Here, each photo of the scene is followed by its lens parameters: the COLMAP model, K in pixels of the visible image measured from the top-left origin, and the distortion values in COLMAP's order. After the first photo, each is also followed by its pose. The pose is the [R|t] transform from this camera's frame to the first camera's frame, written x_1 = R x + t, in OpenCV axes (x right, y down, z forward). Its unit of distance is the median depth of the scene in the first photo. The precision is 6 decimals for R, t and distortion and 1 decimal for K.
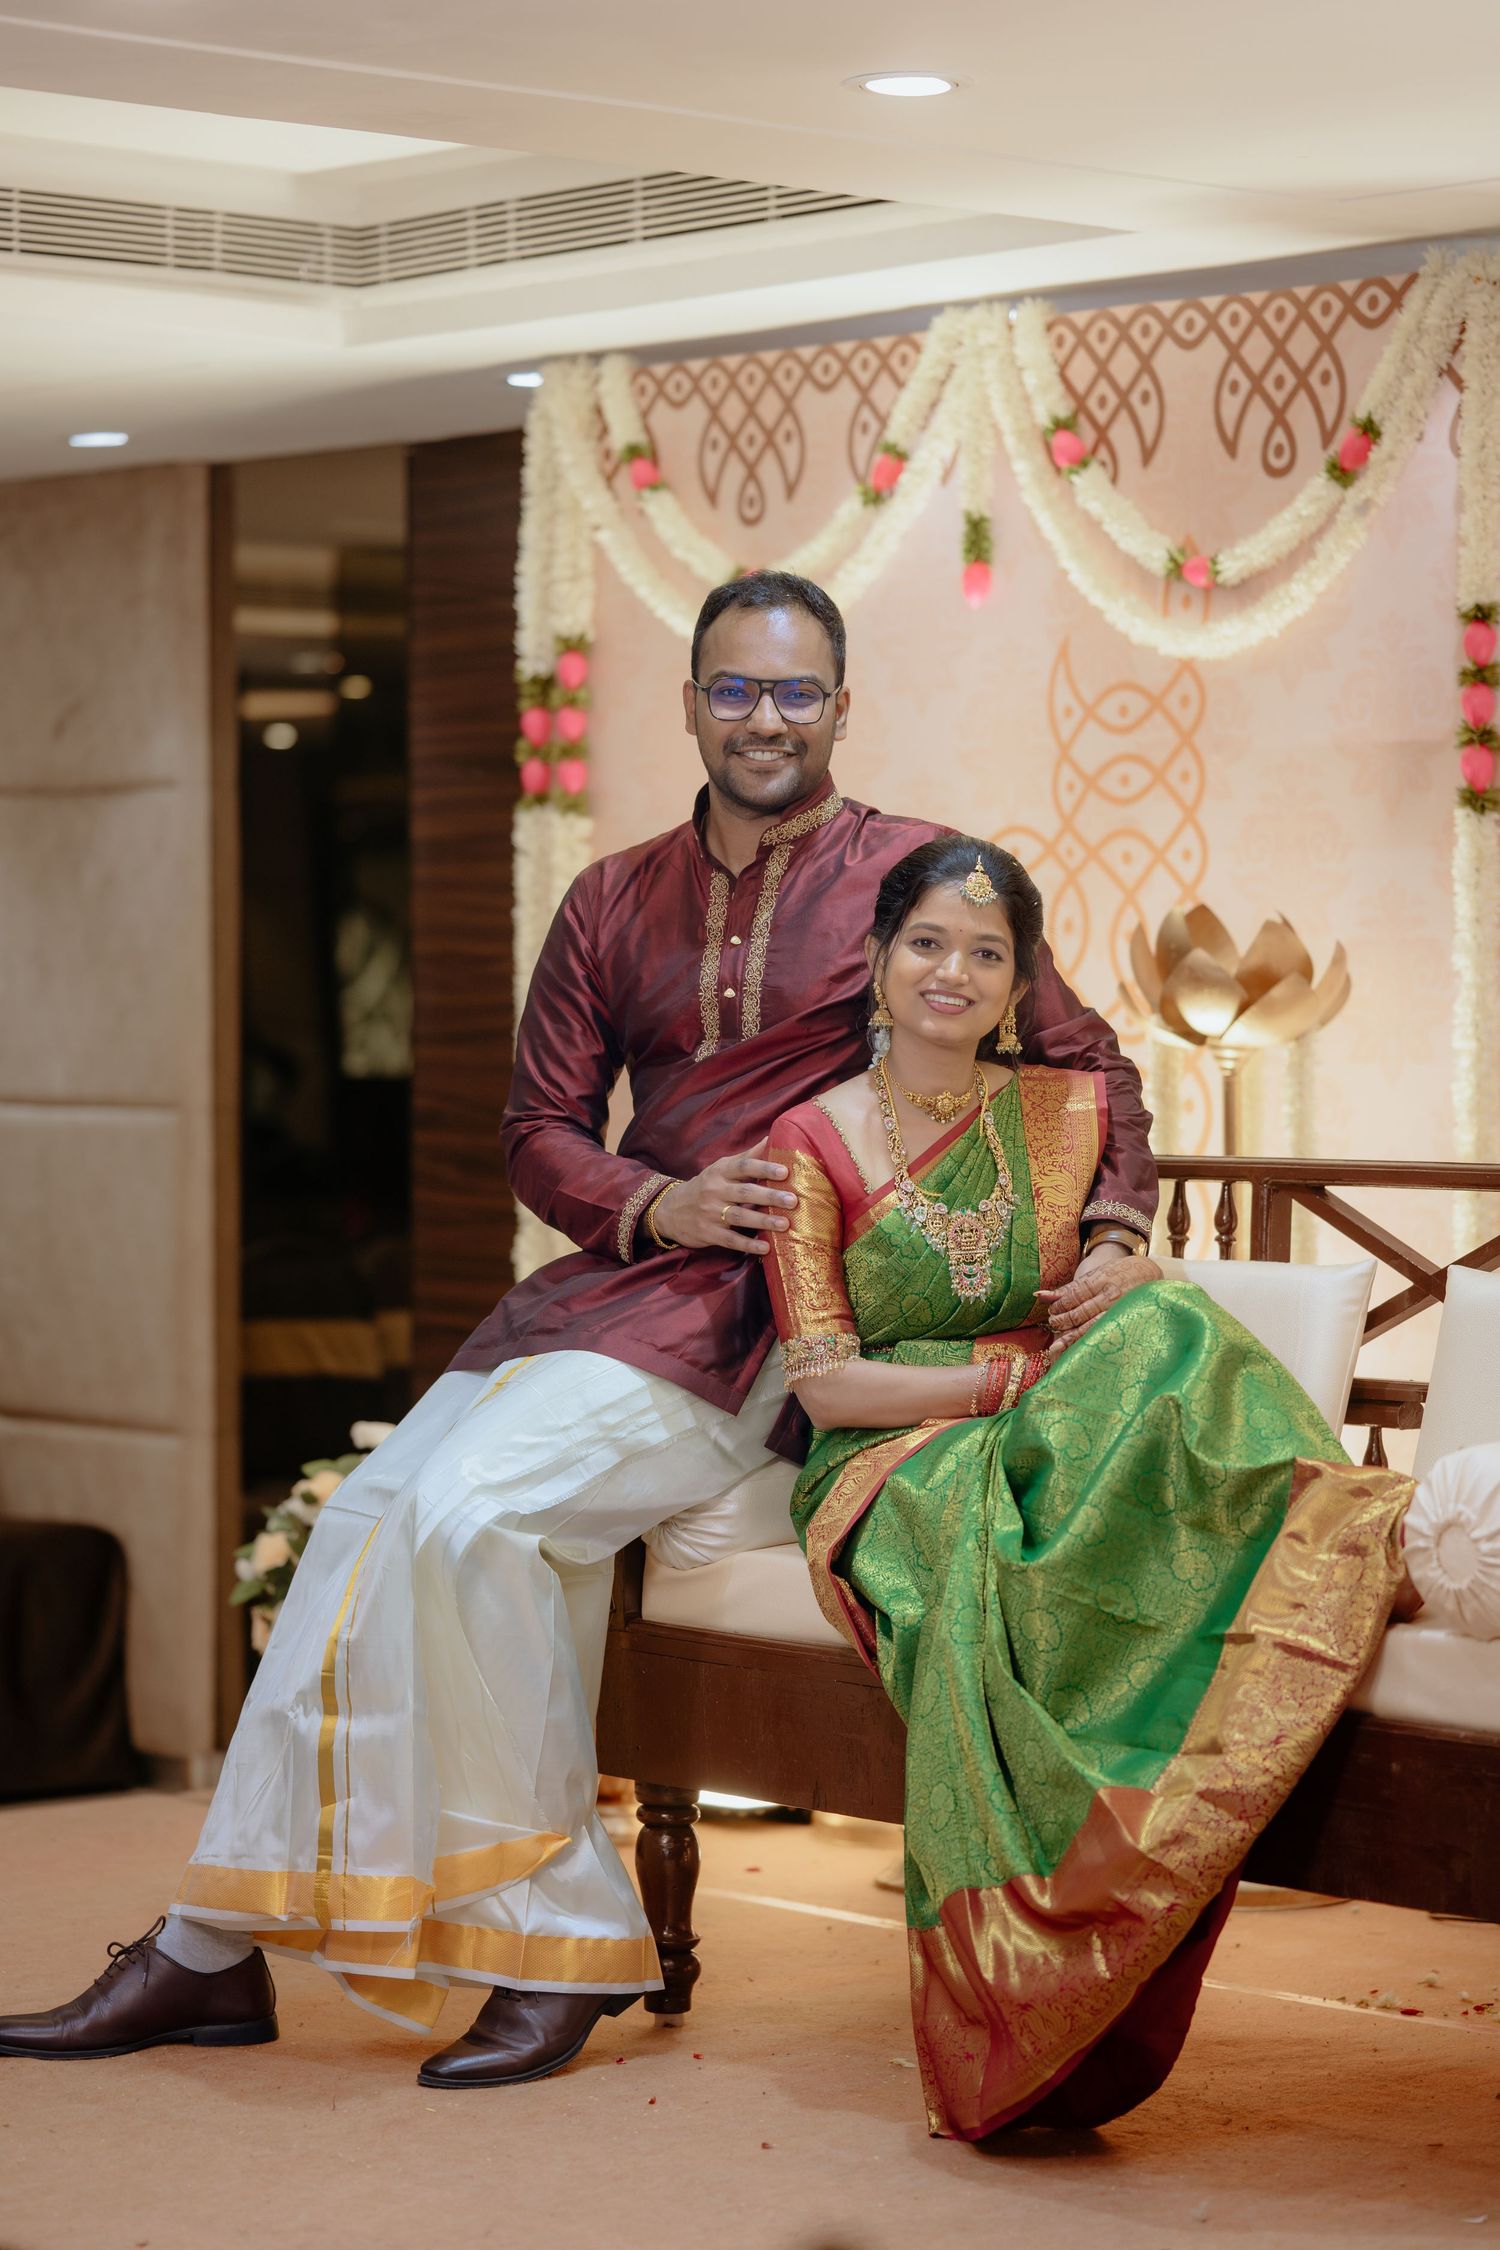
lens RADIAL K [[5352.7, 0, 750.0], [0, 5352.7, 1125.0], [0, 0, 1]] dist [0.087443, -0.381385]
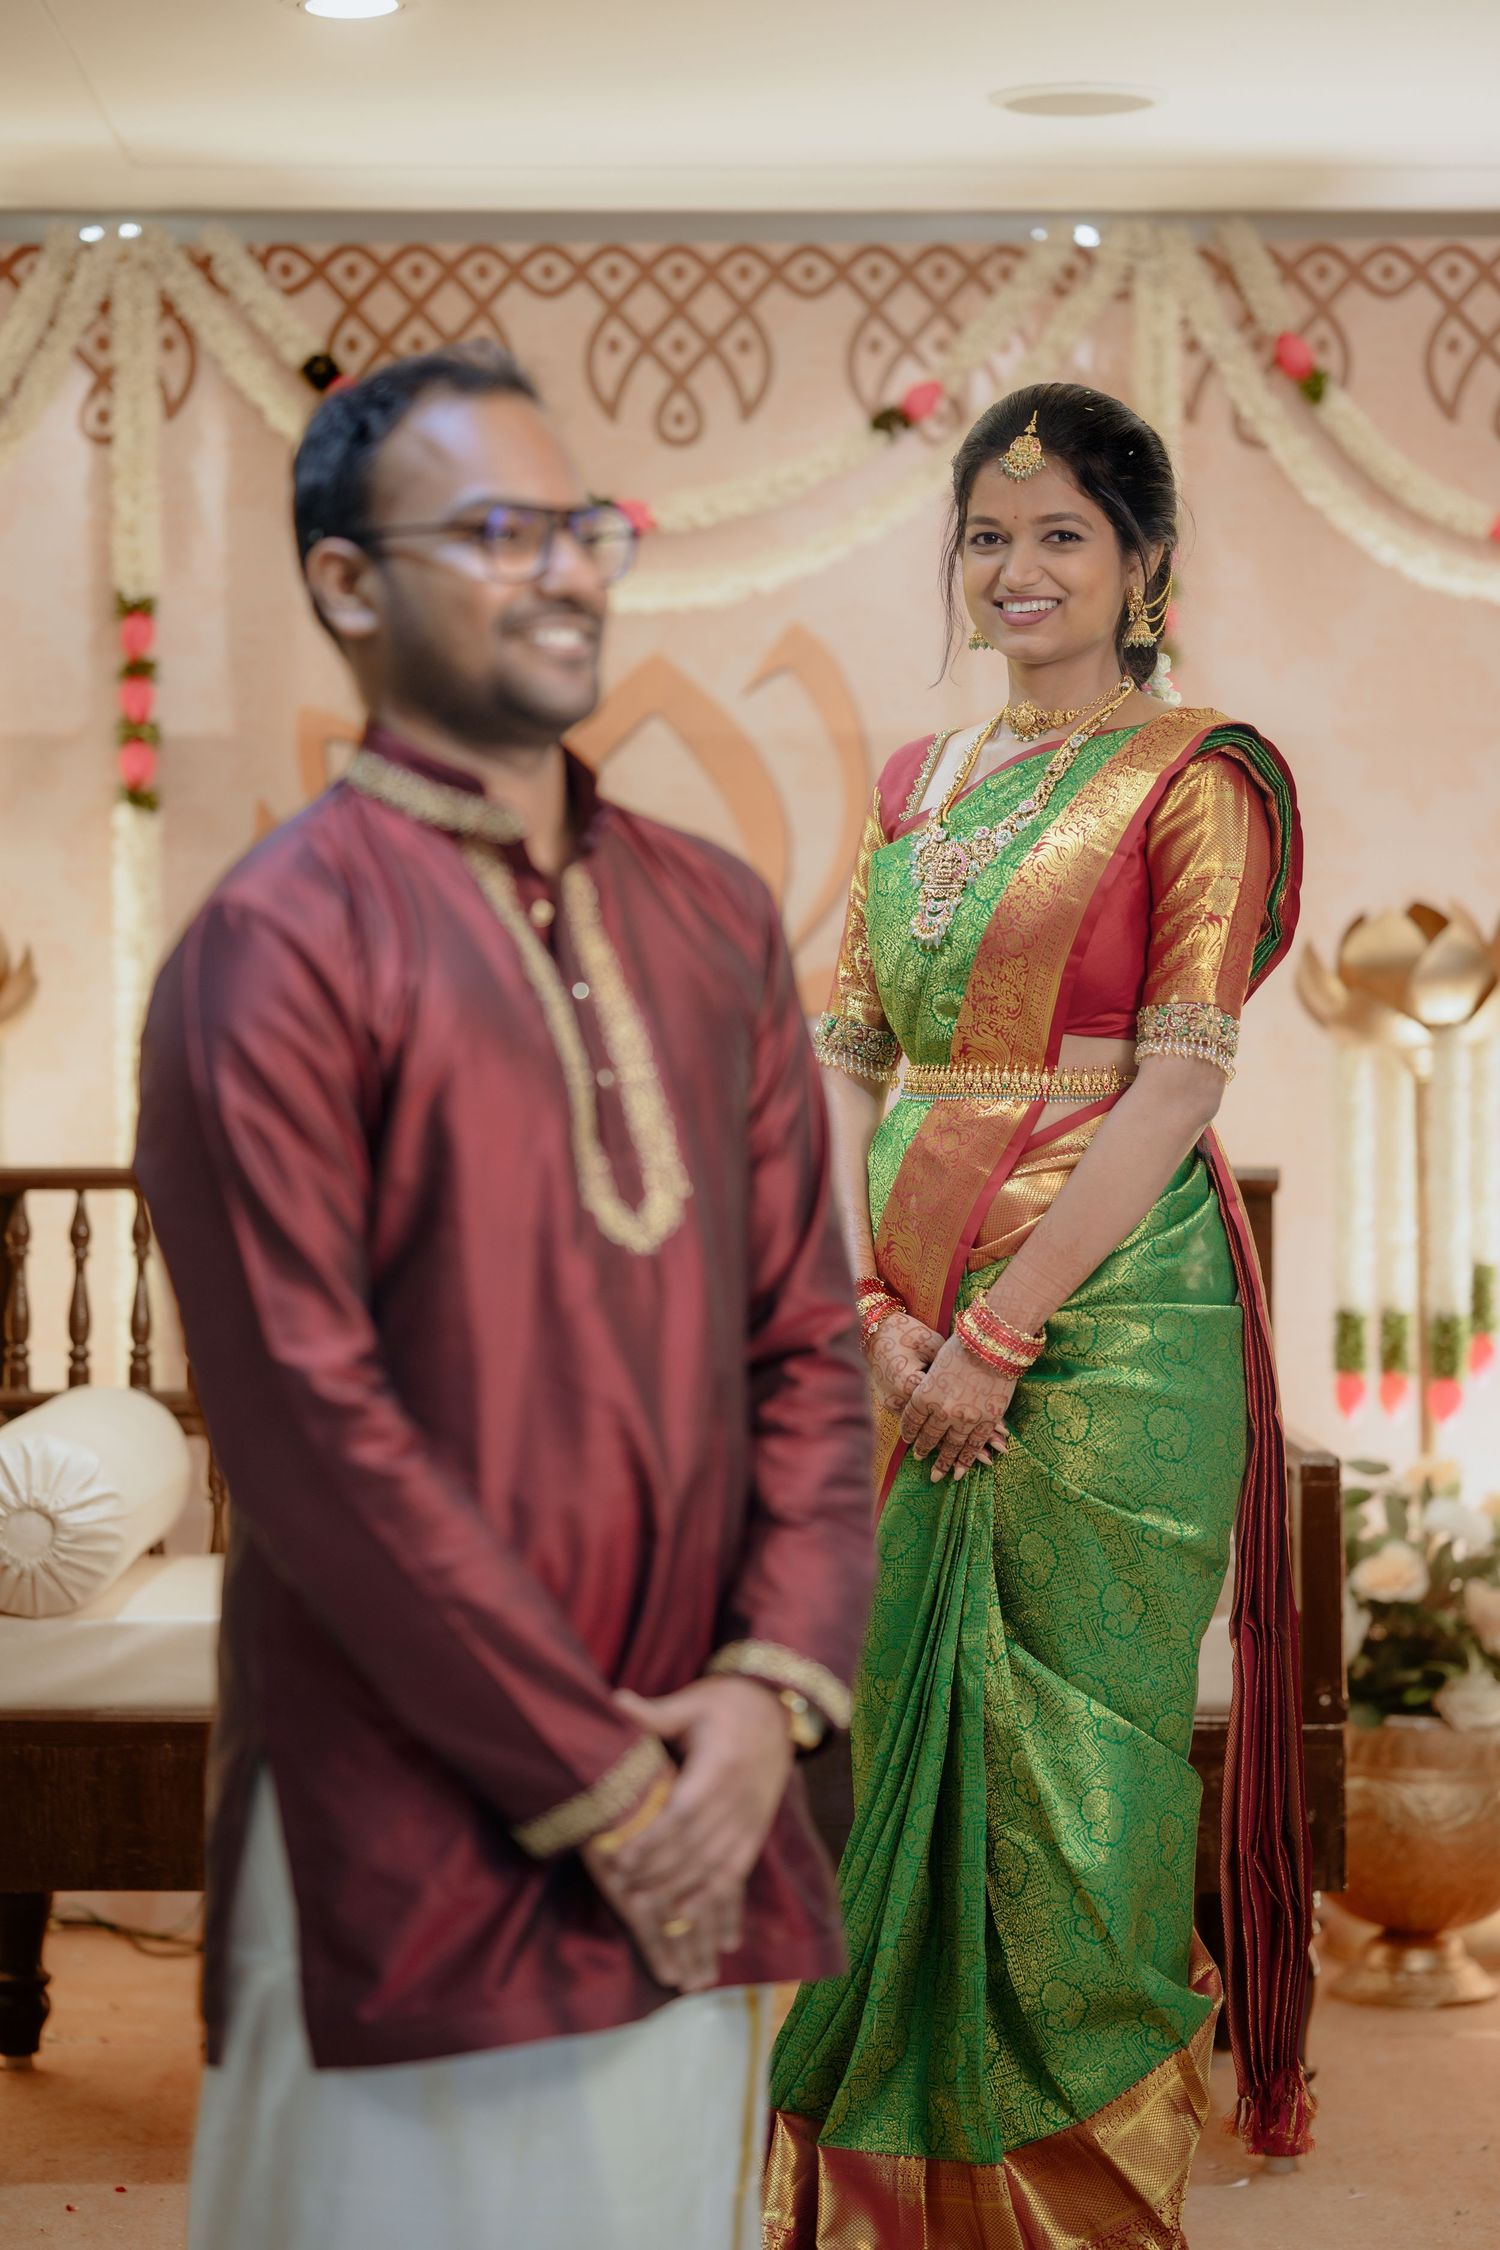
lens RADIAL K [[5234.7, 0, 691.3], [0, 5234.7, 1125.8], [0, 0, 1]] dist [0.084967, 0.114970]
pose [[0.678696, -0.016395, 0.734236, -0.472834], [0.016102, 0.999843, 0.007442, -0.006807], [-0.734243, 0.006772, 0.678853, 0.273340]]
